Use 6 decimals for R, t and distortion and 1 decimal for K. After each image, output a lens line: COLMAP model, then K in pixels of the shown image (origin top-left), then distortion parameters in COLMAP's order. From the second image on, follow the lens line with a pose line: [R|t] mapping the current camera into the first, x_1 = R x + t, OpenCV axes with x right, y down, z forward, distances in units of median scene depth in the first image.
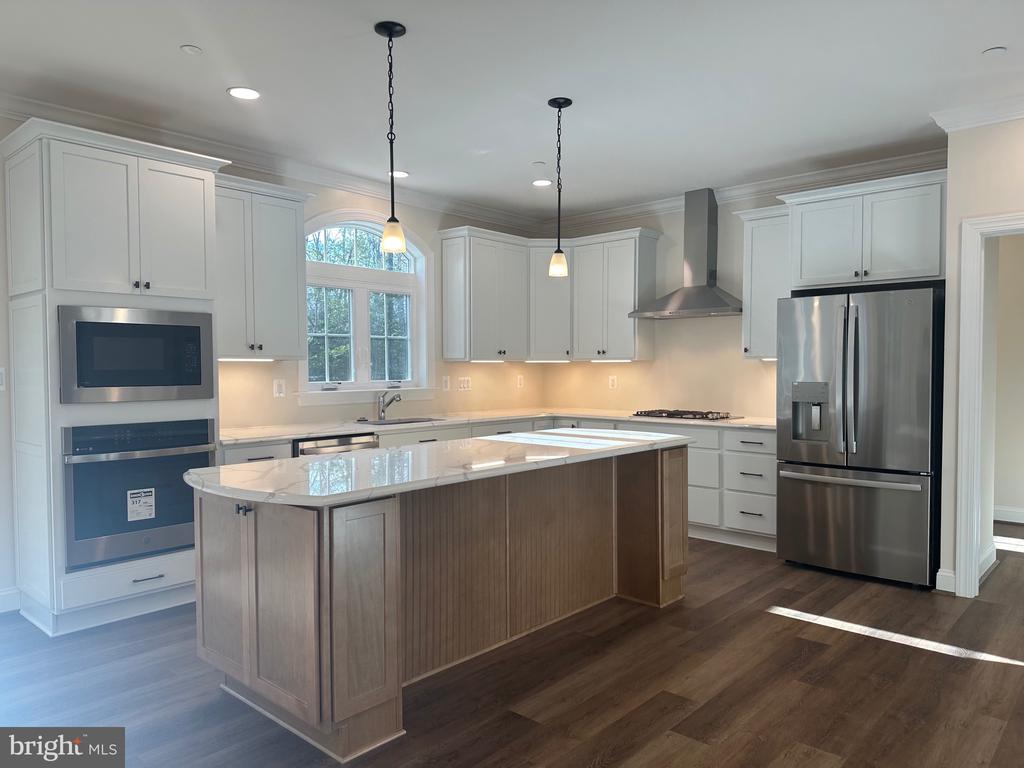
lens RADIAL K [[725.7, 0, 508.7], [0, 725.7, 387.8], [0, 0, 1]] dist [0.029682, -0.031739]
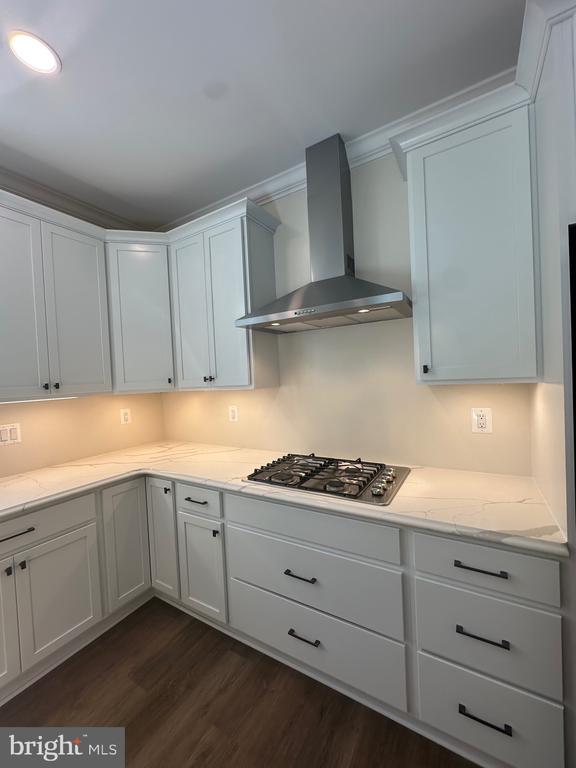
lens RADIAL K [[307.9, 0, 289.1], [0, 307.9, 378.8], [0, 0, 1]] dist [-0.007501, 0.001622]
pose [[0.981165, -0.049309, 0.186772, 0.232713], [0.053358, 0.998436, -0.016712, -0.061816], [-0.185656, 0.026363, 0.982261, 1.044581]]
